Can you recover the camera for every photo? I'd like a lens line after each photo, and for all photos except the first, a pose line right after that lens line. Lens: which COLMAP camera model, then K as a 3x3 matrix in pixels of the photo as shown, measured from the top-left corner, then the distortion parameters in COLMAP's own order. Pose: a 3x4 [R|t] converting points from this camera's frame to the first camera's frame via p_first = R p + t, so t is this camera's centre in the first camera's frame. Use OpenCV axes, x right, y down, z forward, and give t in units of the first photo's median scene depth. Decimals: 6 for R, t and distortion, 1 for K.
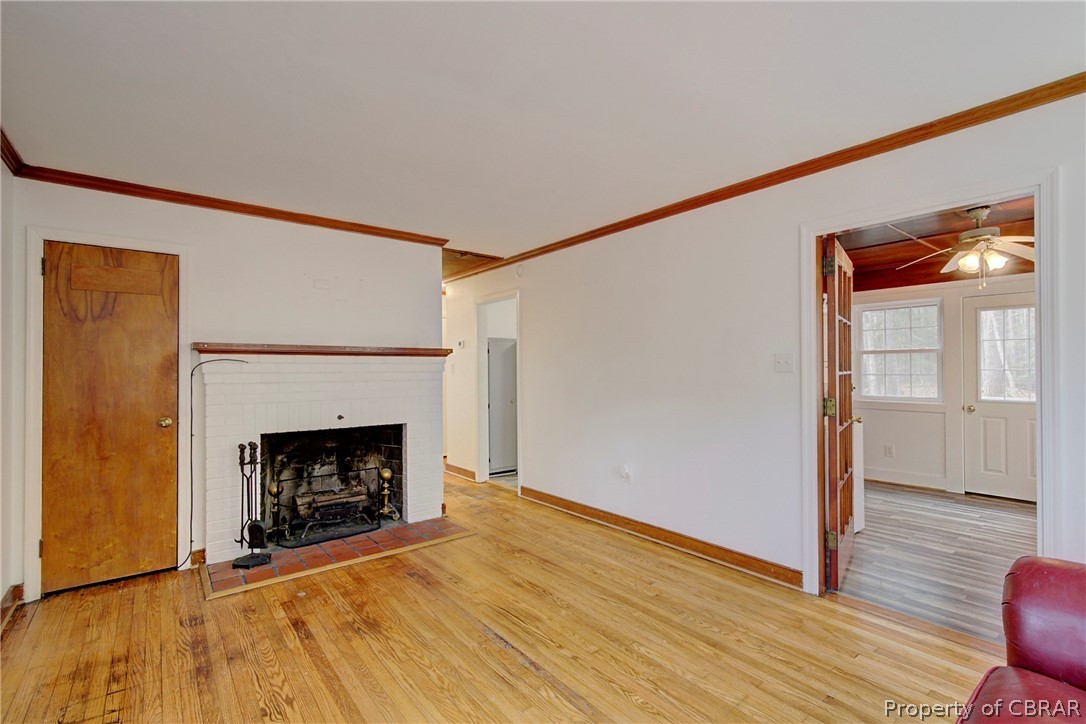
lens RADIAL K [[497.0, 0, 556.3], [0, 497.0, 363.4], [0, 0, 1]] dist [0.000784, 0.000134]
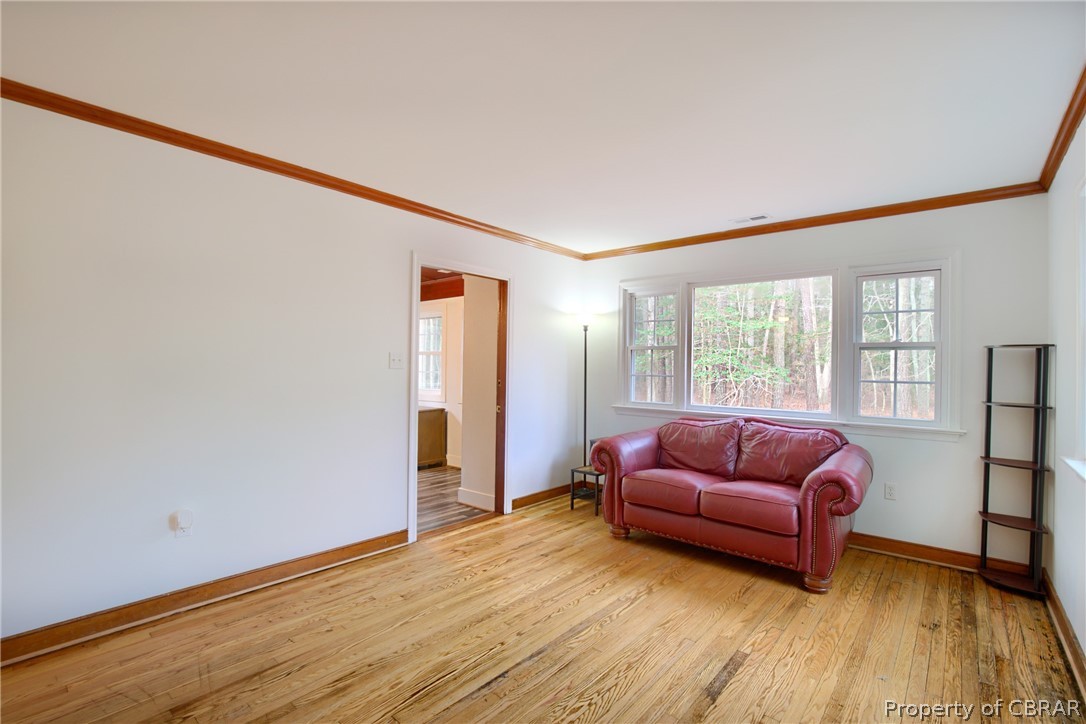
lens RADIAL K [[497.9, 0, 557.1], [0, 497.9, 365.4], [0, 0, 1]] dist [-0.023653, -0.000376]
pose [[-0.191613, 0.006184, 0.981451, -0.709409], [-0.022312, 0.999694, -0.010655, 0.012817], [-0.981217, -0.023940, -0.191417, 0.781403]]
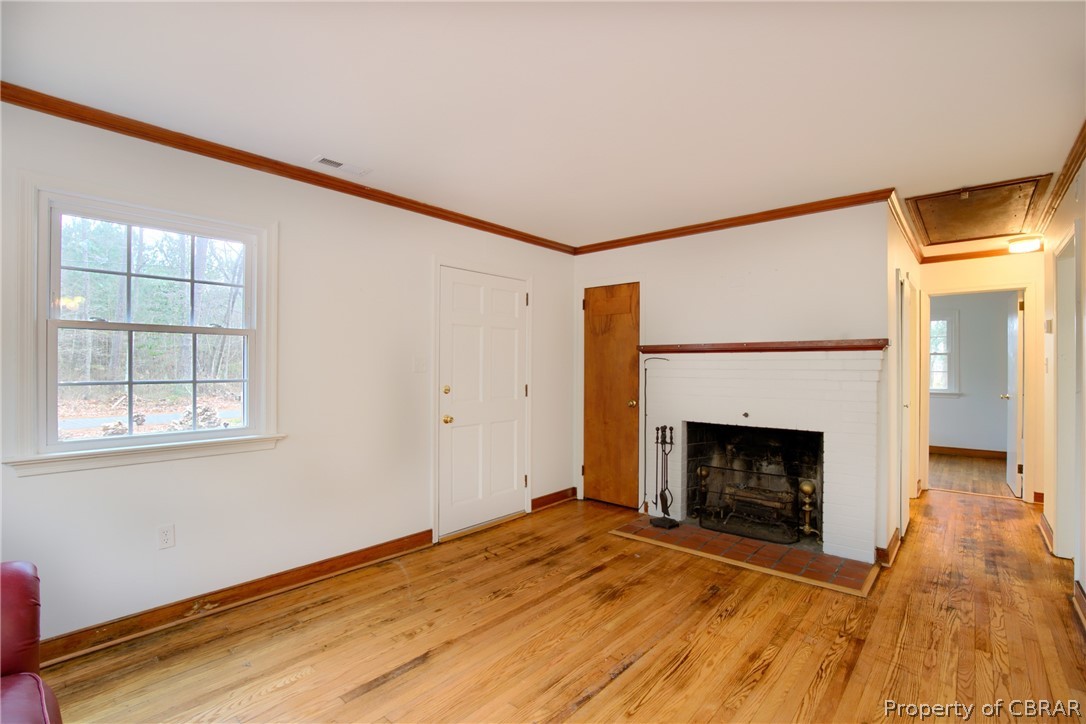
lens RADIAL K [[497.9, 0, 557.1], [0, 497.9, 365.4], [0, 0, 1]] dist [-0.023653, -0.000376]
pose [[0.180318, 0.004671, -0.983597, 0.544042], [0.008772, 0.999941, 0.006357, 0.000712], [0.983569, -0.009775, 0.180267, 0.533432]]
